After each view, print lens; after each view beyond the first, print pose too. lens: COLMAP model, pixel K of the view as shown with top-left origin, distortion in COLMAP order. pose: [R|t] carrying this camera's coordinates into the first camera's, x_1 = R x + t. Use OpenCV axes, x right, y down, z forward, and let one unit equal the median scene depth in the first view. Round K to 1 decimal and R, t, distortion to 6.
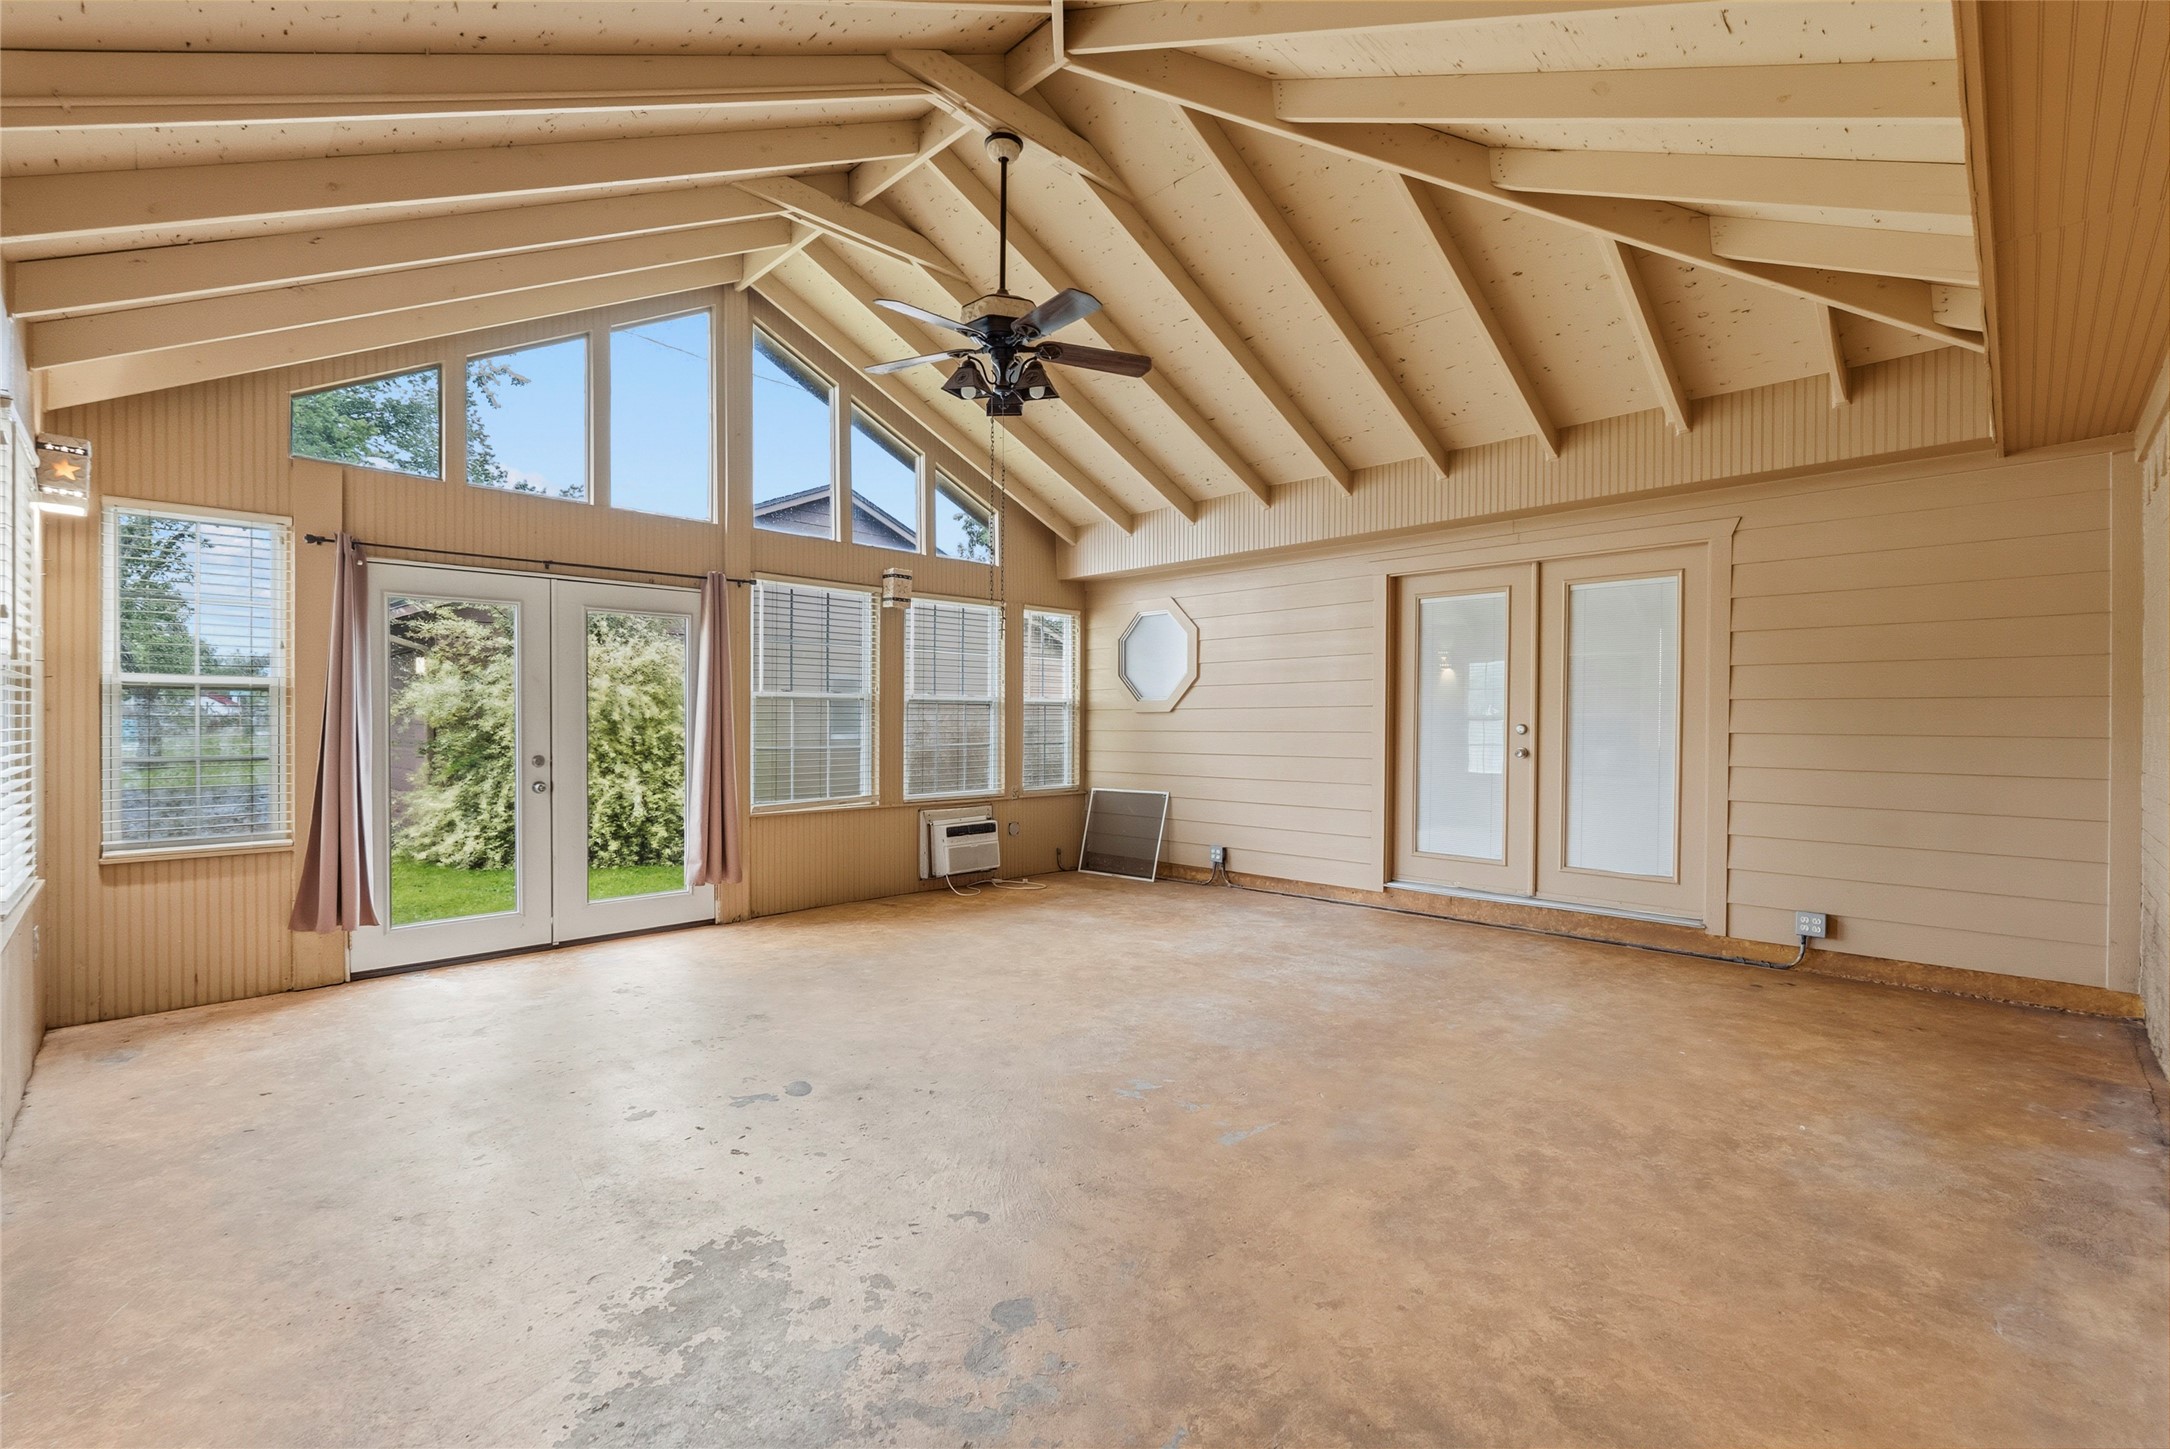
lens RADIAL K [[951.0, 0, 1091.3], [0, 951.0, 721.6], [0, 0, 1]] dist [-0.009596, -0.000325]
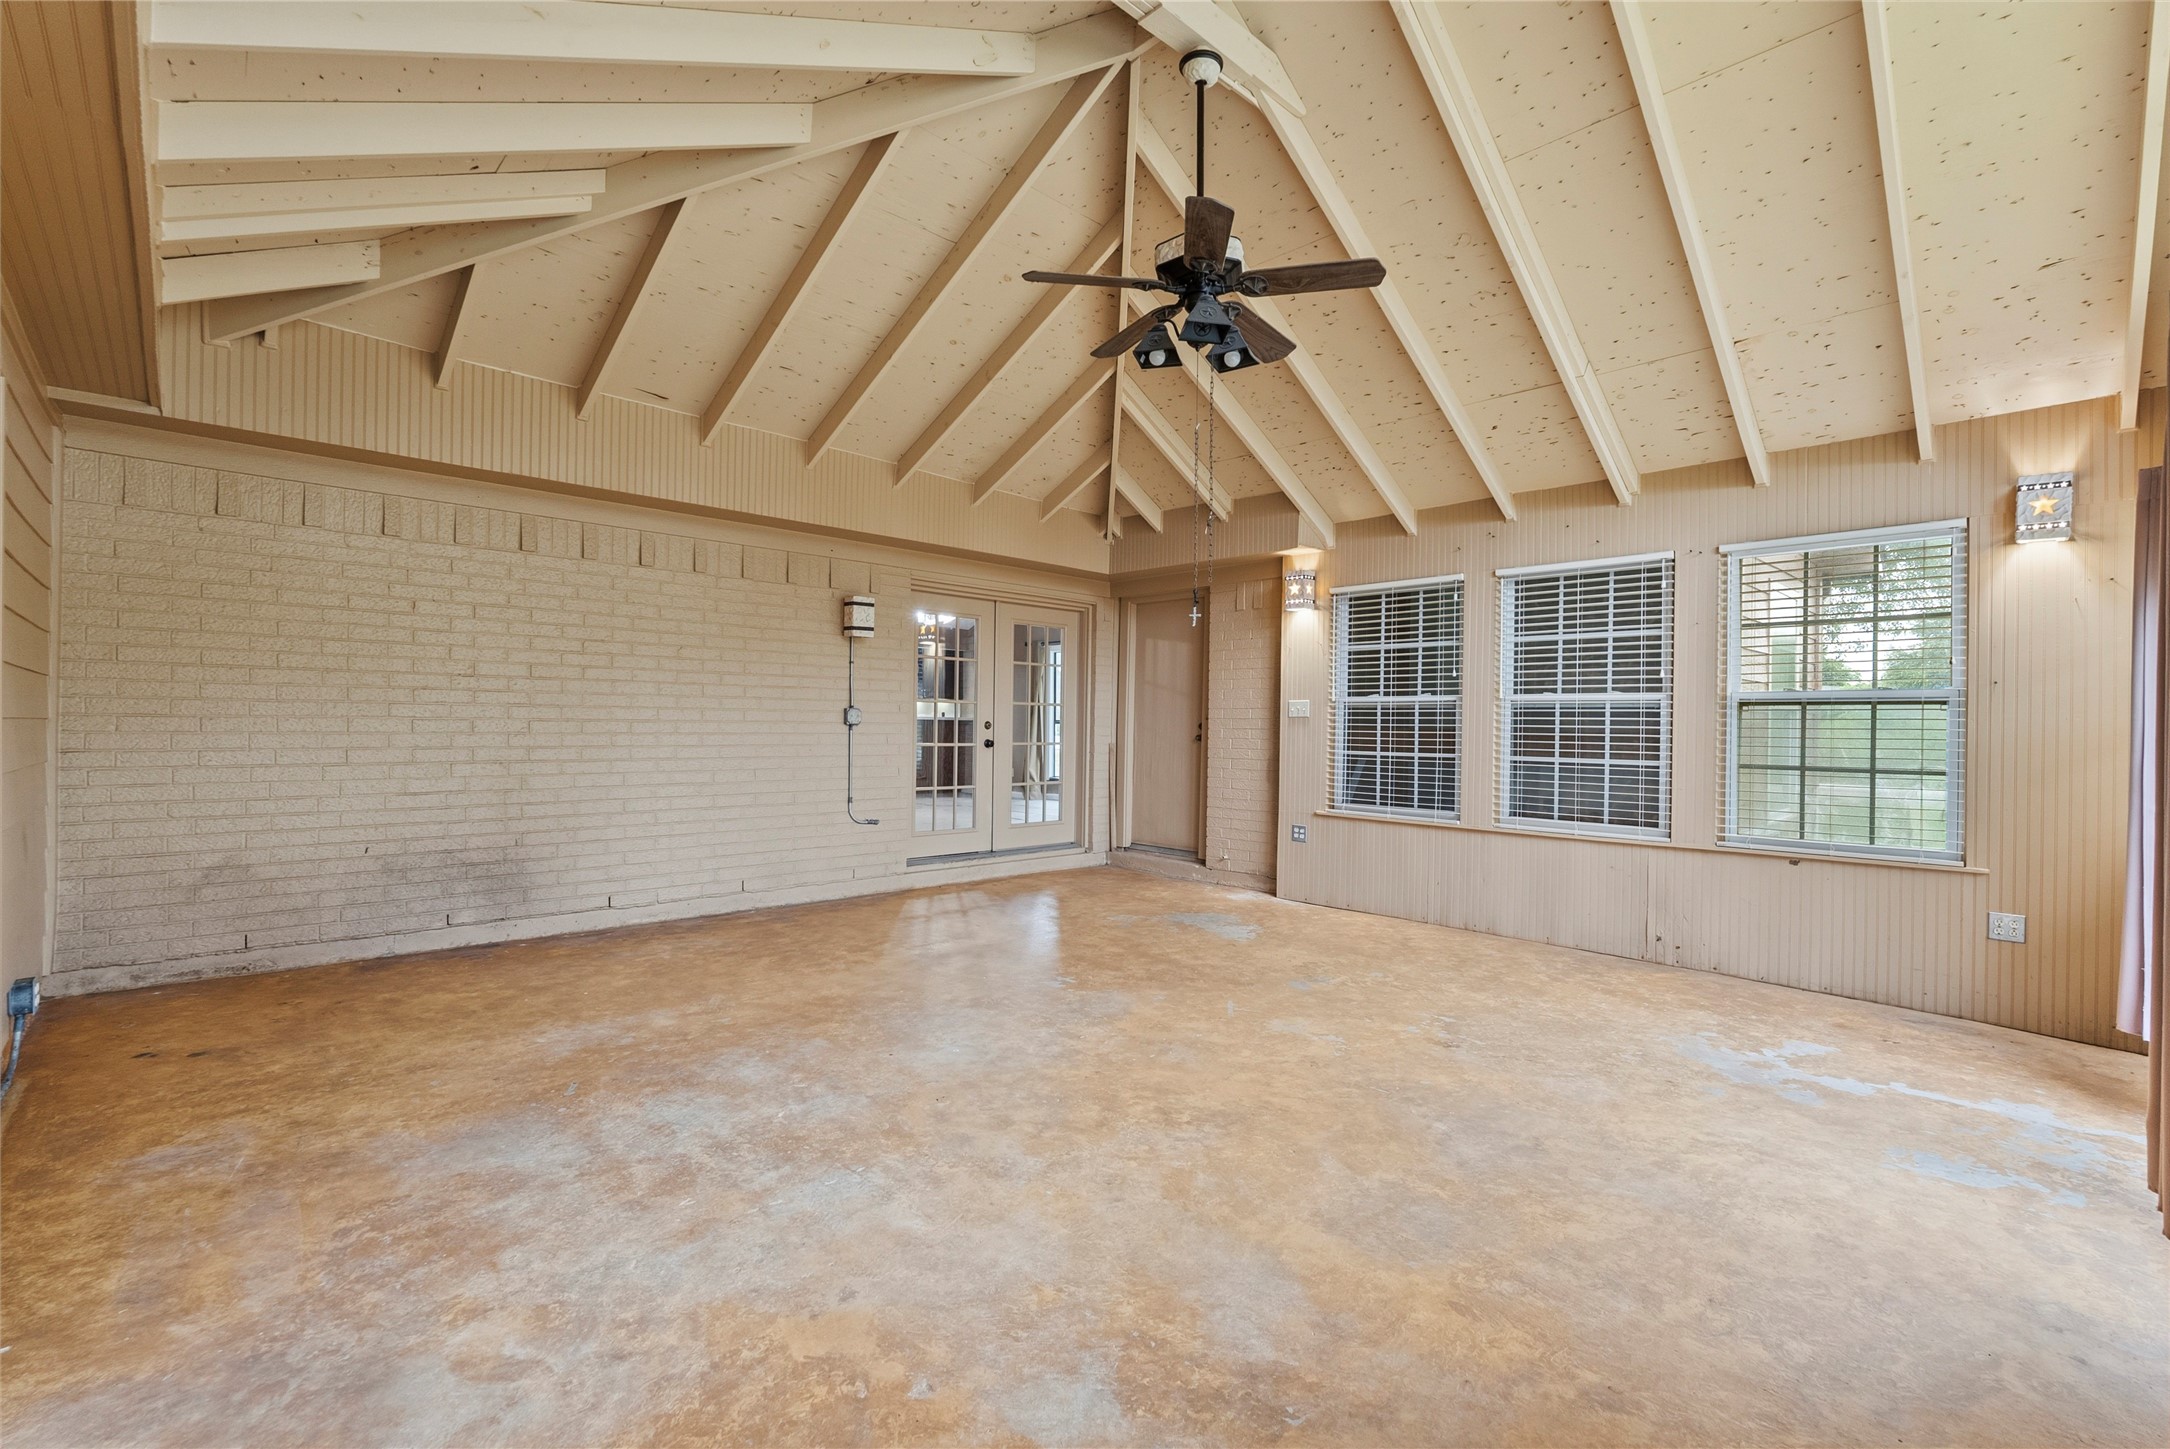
lens RADIAL K [[942.8, 0, 1085.0], [0, 942.8, 724.5], [0, 0, 1]] dist [-0.003386, -0.000433]
pose [[-0.999274, -0.016368, 0.034390, -0.024132], [-0.016357, 0.999866, 0.000606, 0.004883], [-0.034395, 0.000043, -0.999408, 1.809090]]
